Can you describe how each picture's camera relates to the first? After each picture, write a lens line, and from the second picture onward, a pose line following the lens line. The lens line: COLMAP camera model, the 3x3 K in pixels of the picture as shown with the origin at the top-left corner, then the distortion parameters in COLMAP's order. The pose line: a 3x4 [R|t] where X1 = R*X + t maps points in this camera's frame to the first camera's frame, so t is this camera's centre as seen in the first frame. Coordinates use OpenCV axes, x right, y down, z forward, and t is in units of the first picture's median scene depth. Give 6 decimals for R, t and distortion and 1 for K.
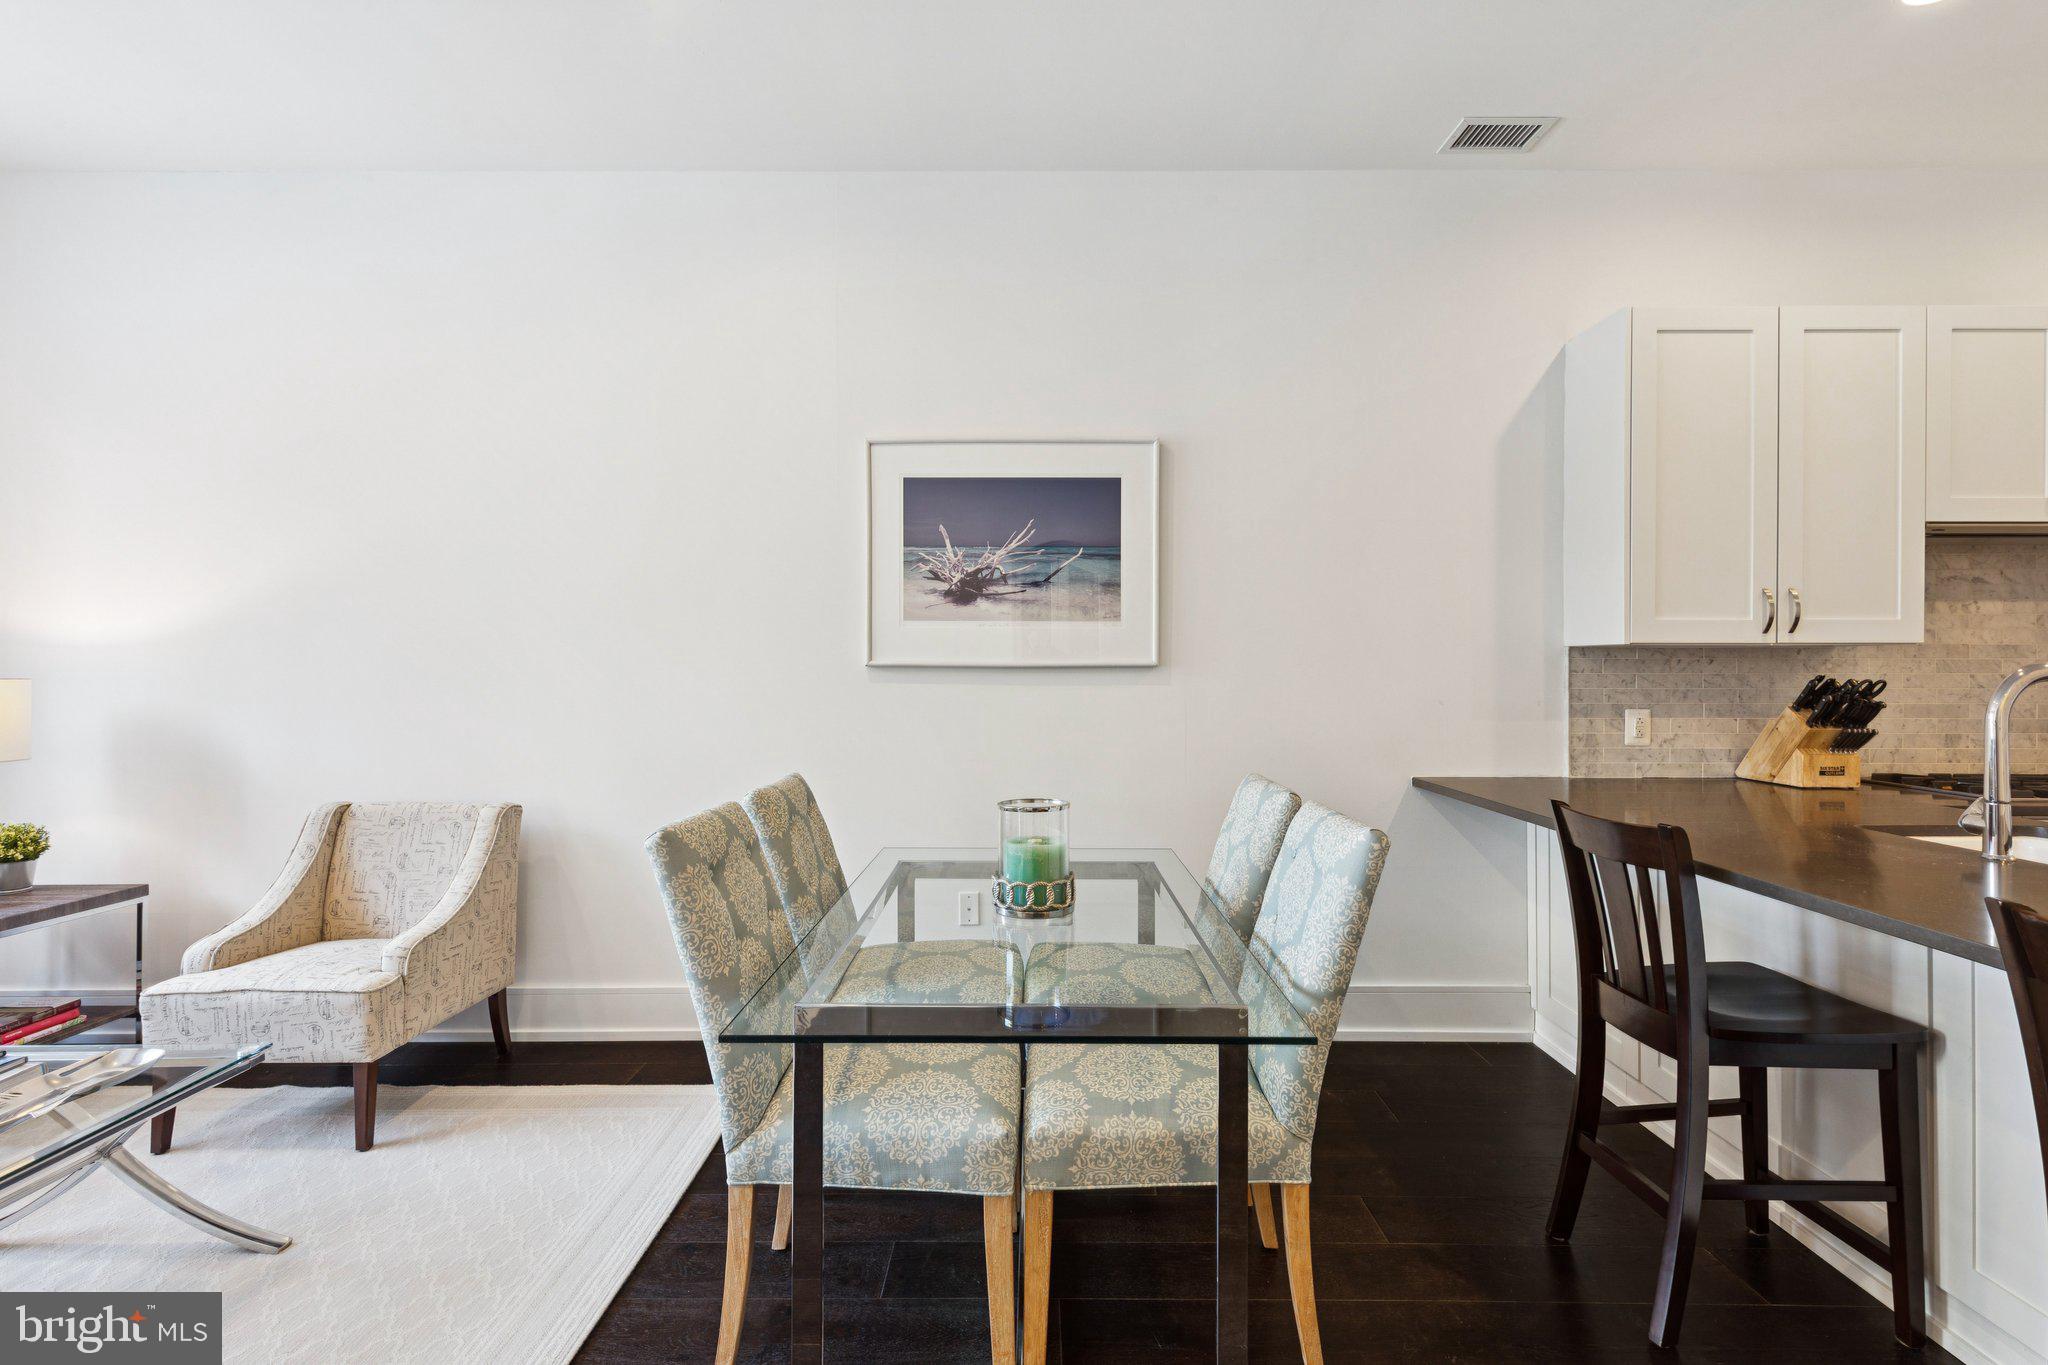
lens RADIAL K [[924.6, 0, 1023.5], [0, 924.6, 671.0], [0, 0, 1]] dist [0.007338, -0.000276]
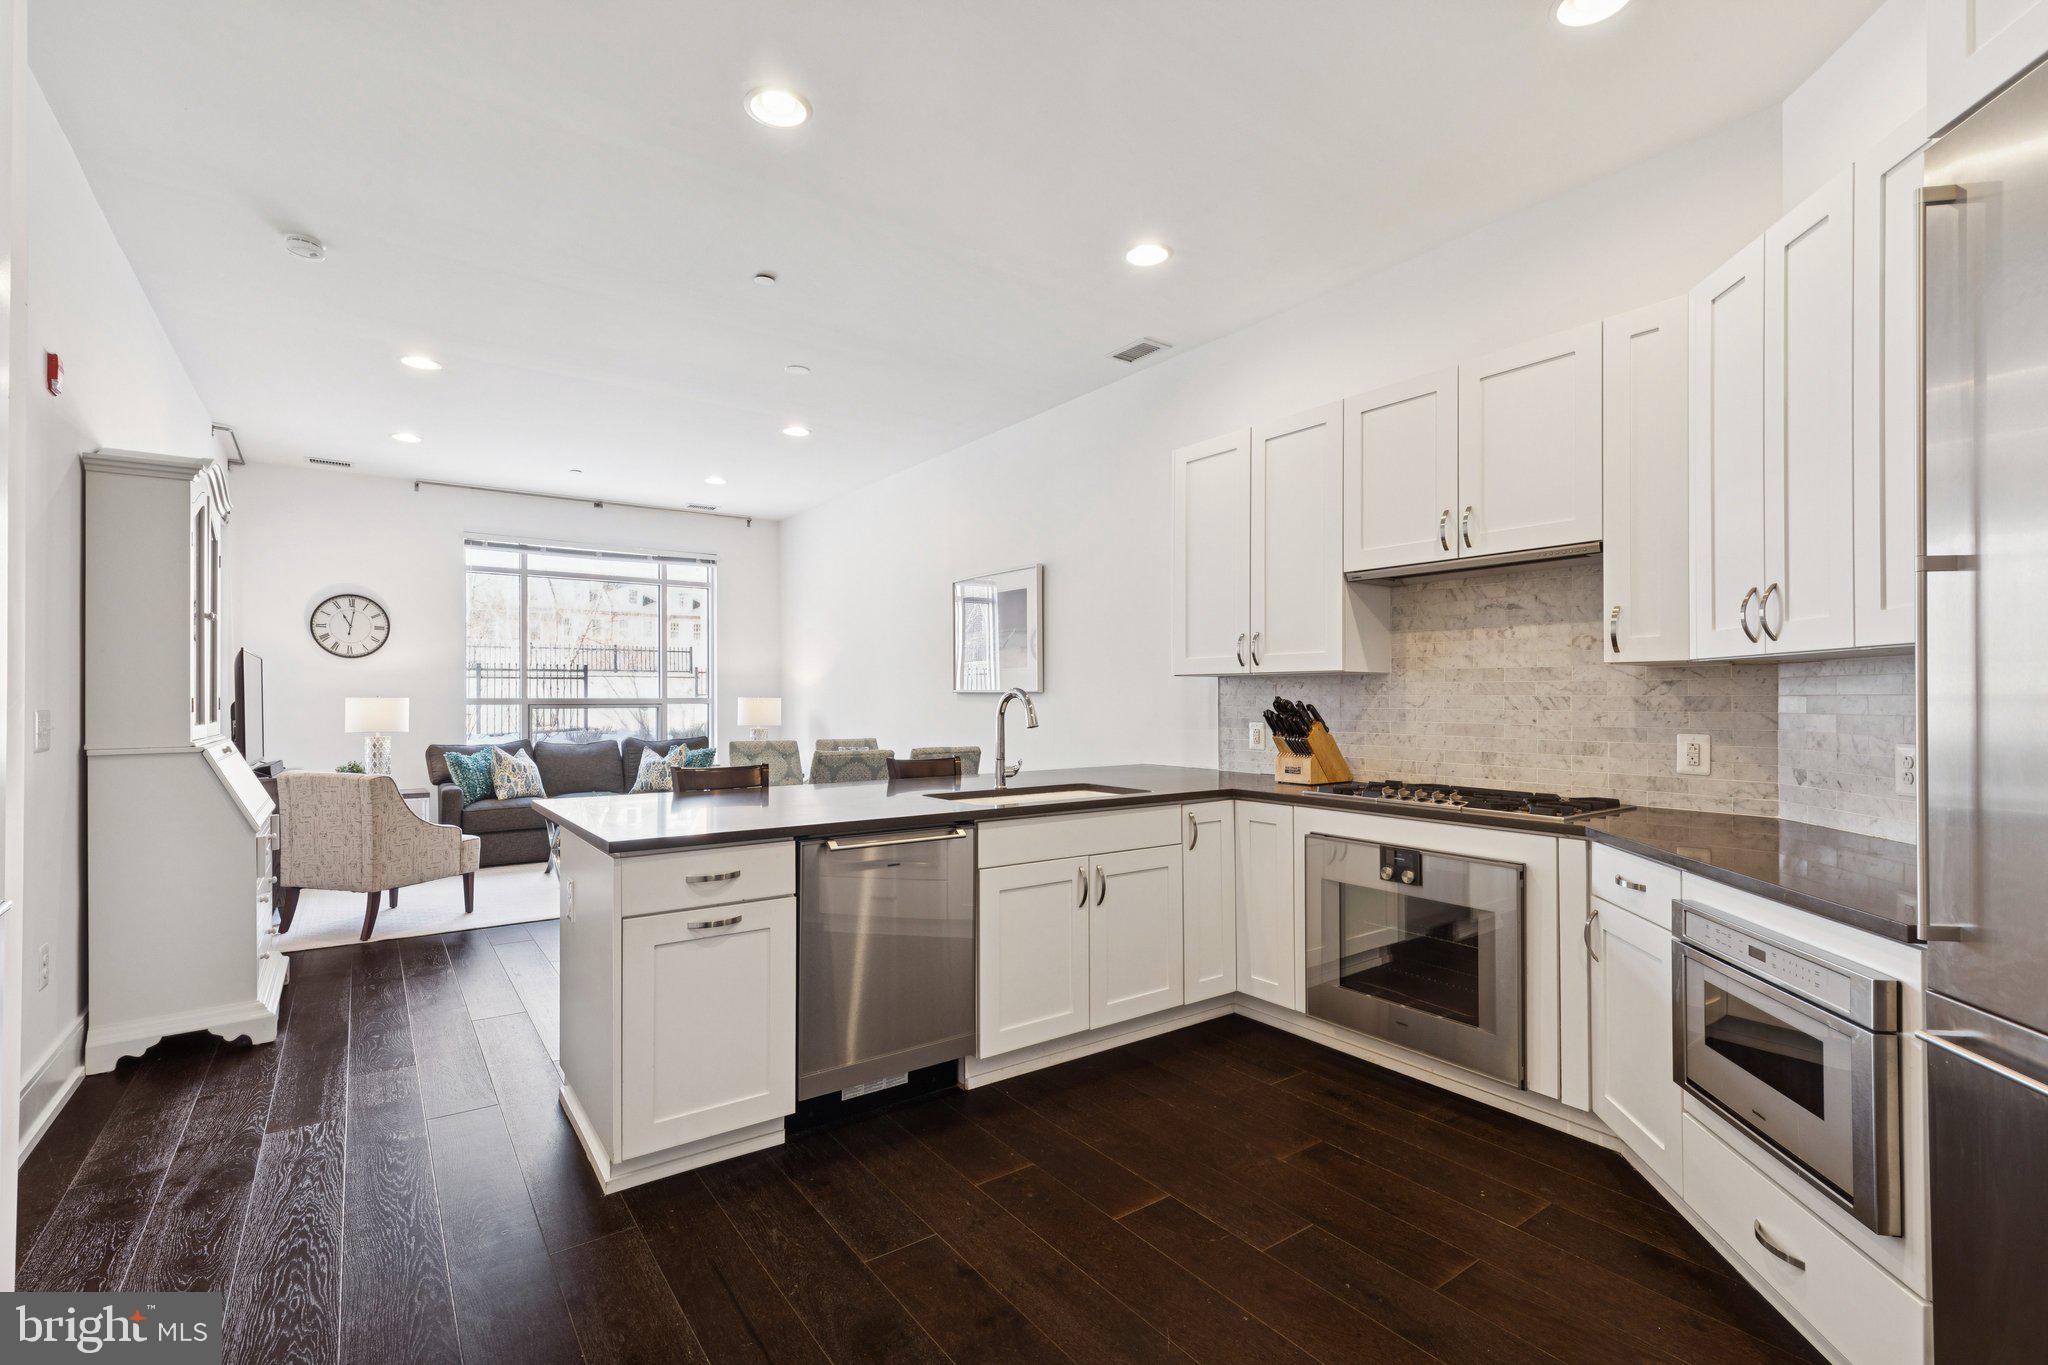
lens RADIAL K [[924.6, 0, 1023.7], [0, 924.6, 689.5], [0, 0, 1]] dist [0.007338, -0.000276]
pose [[0.581760, -0.007327, -0.813328, 1.639372], [-0.002563, 0.999938, -0.010841, 0.009193], [0.813357, 0.008392, 0.581705, -0.056508]]
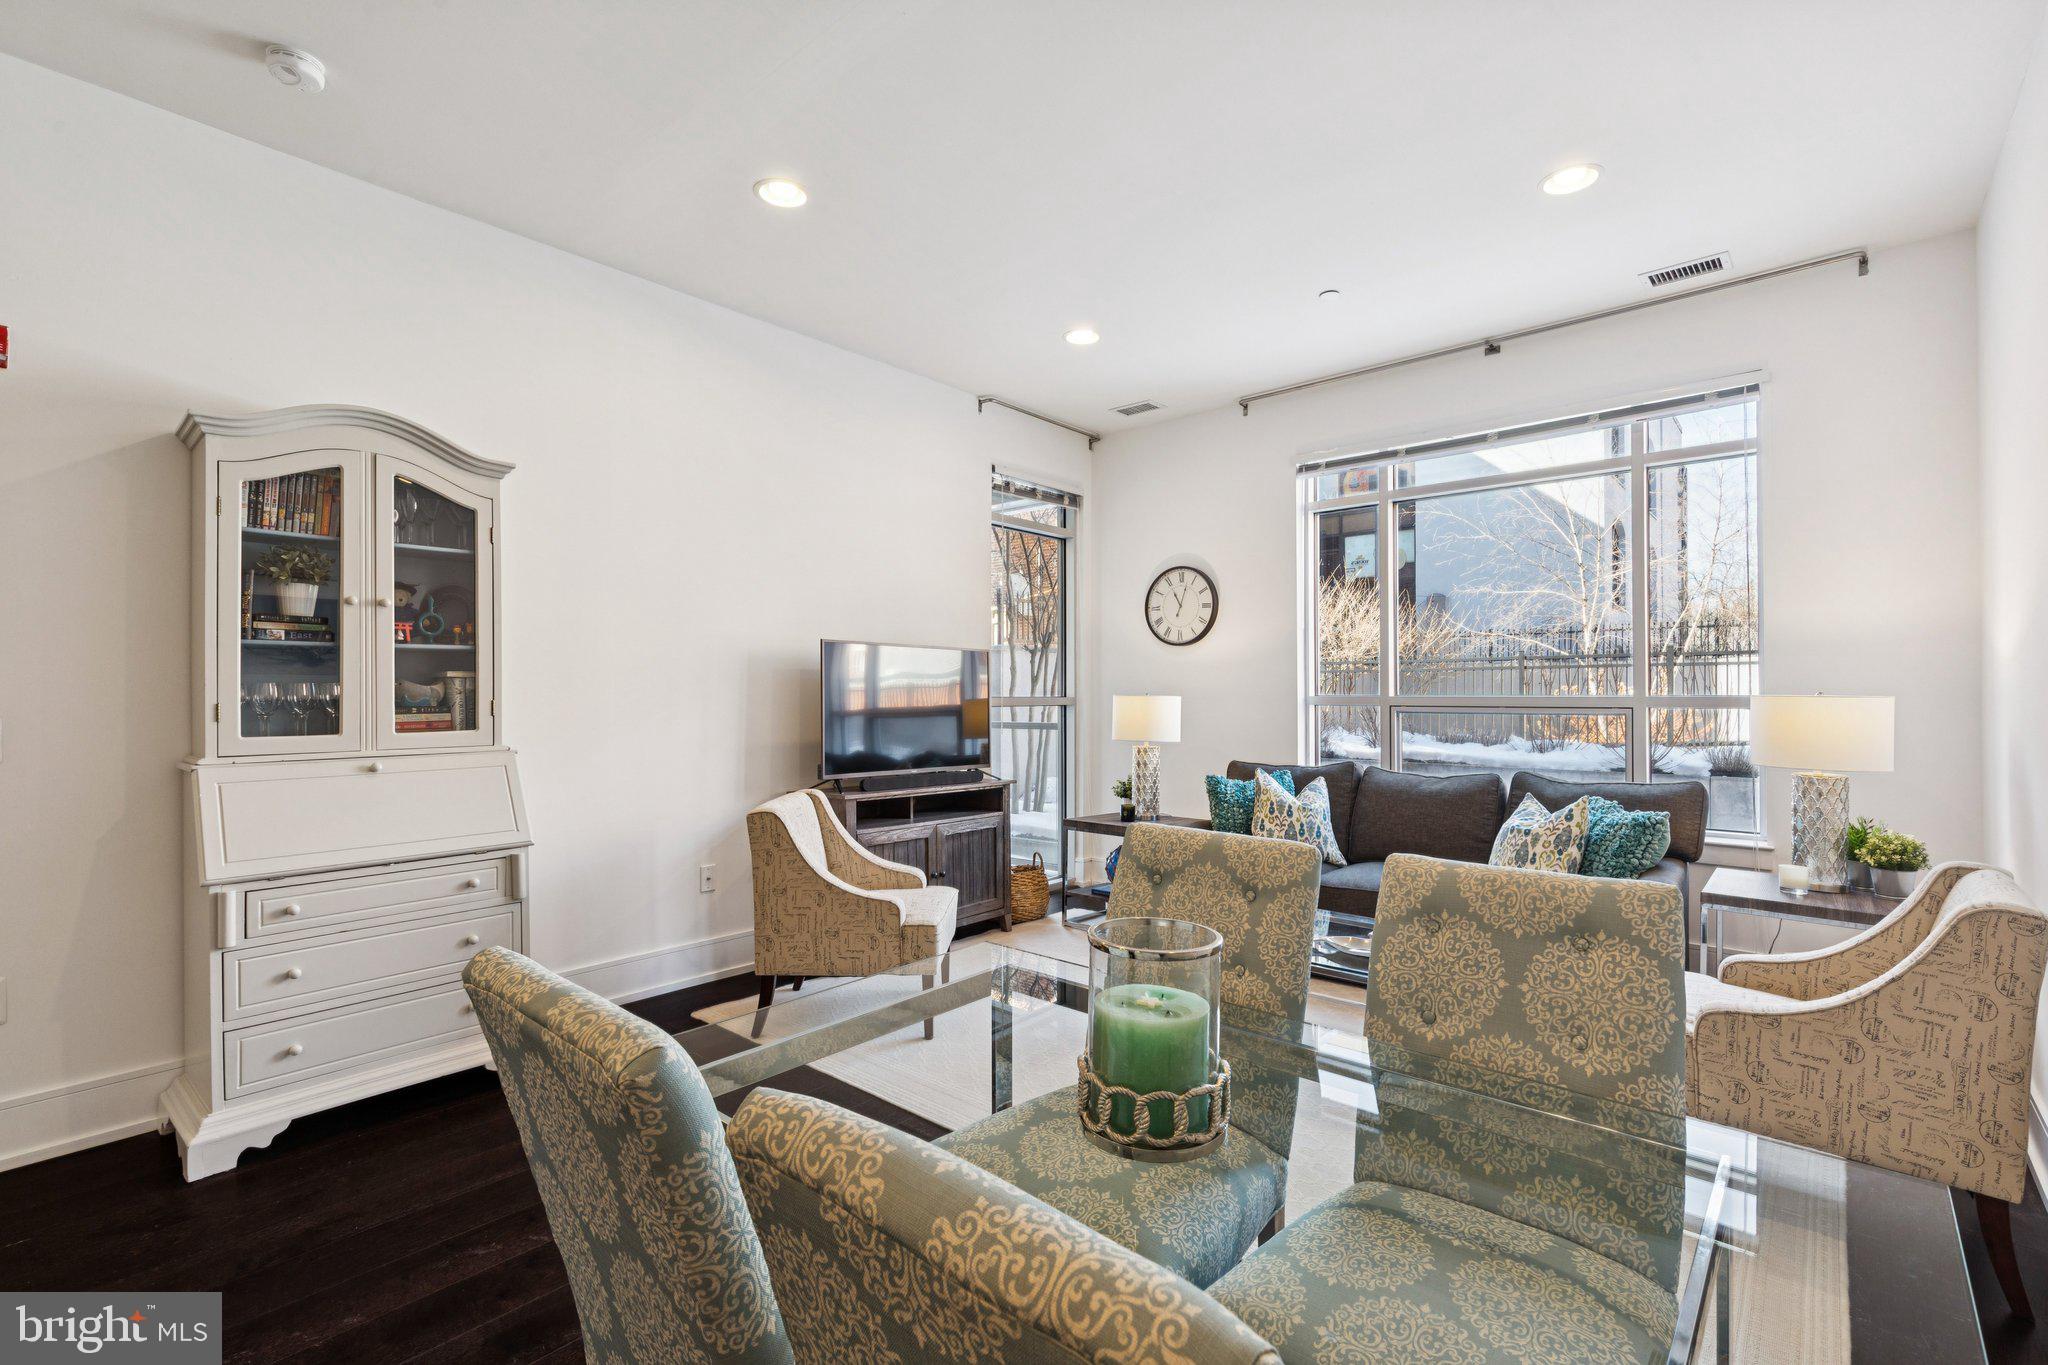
lens RADIAL K [[924.6, 0, 1027.2], [0, 924.6, 691.4], [0, 0, 1]] dist [0.007338, -0.000276]
pose [[-0.656547, 0.001783, -0.754283, 0.353276], [0.000543, 0.999998, 0.001892, -0.002870], [0.754285, 0.000832, -0.656547, 0.925565]]
